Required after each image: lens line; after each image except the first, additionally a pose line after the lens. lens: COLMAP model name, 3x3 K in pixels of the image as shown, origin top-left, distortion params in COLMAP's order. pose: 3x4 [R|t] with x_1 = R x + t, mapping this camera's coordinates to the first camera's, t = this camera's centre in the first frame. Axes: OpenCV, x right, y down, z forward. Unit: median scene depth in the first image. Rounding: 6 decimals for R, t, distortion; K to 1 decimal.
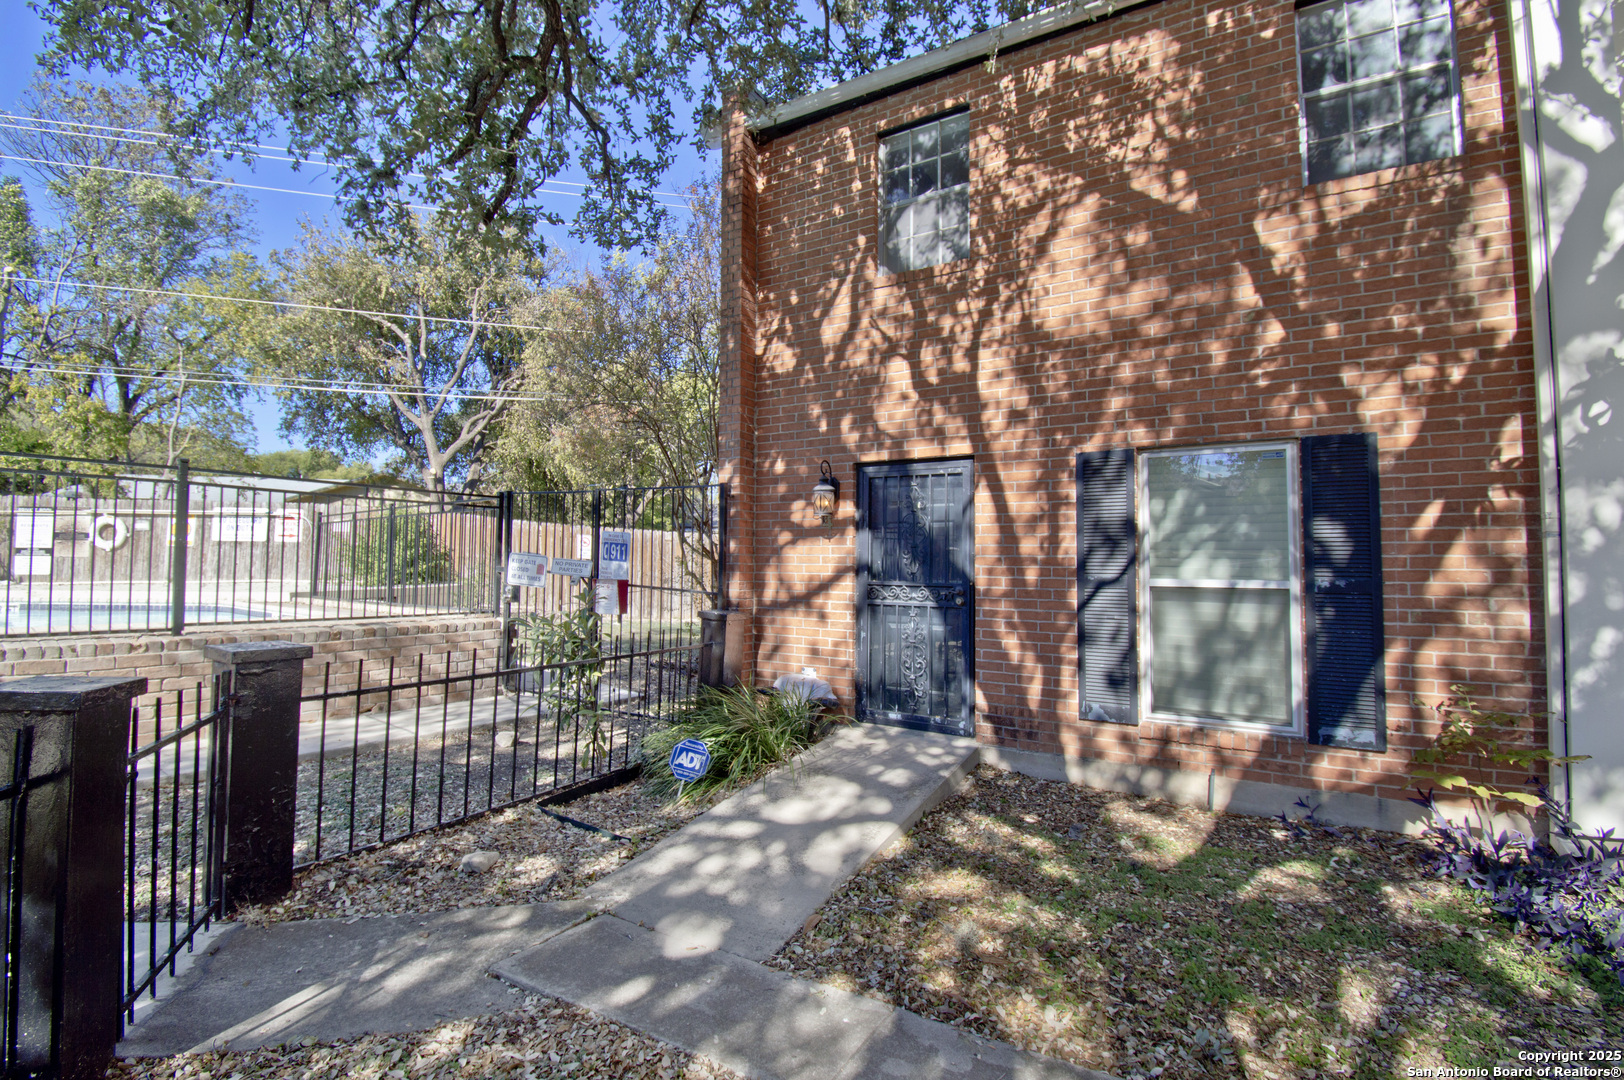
lens RADIAL K [[718.3, 0, 829.0], [0, 718.3, 534.6], [0, 0, 1]] dist [0.021734, -0.025118]
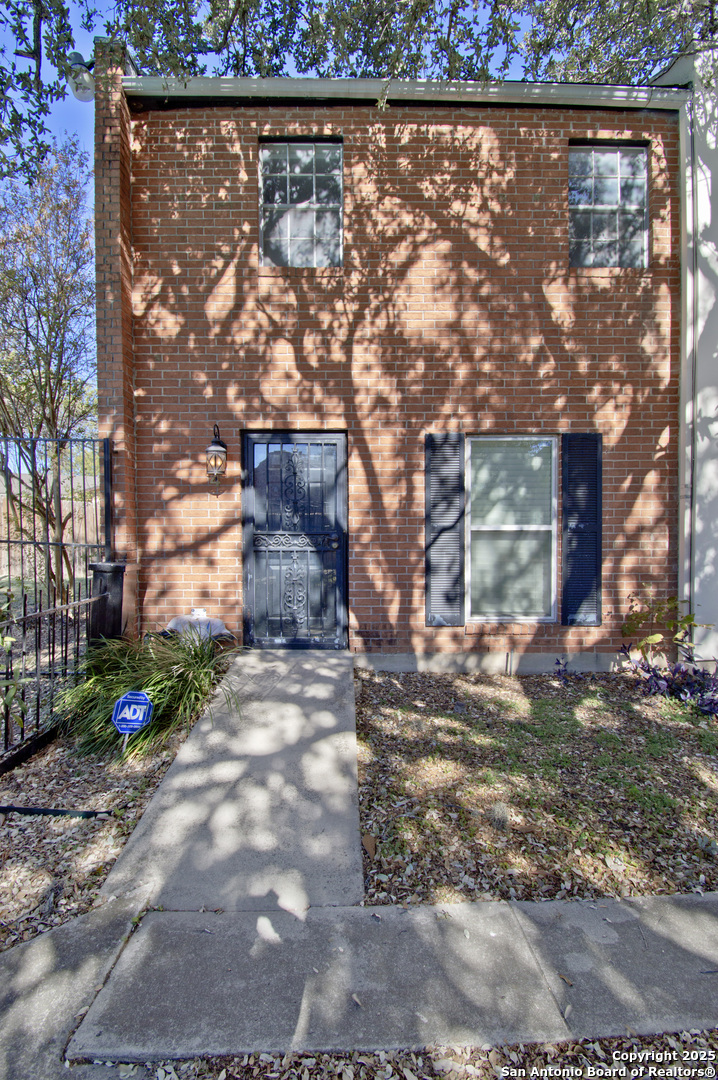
lens RADIAL K [[494.1, 0, 349.7], [0, 494.1, 536.8], [0, 0, 1]] dist [0.023637, -0.026782]
pose [[0.861913, -0.022456, 0.506558, -0.244402], [-0.012906, 0.997724, 0.066190, 0.020046], [-0.506892, -0.063587, 0.859661, 0.243896]]
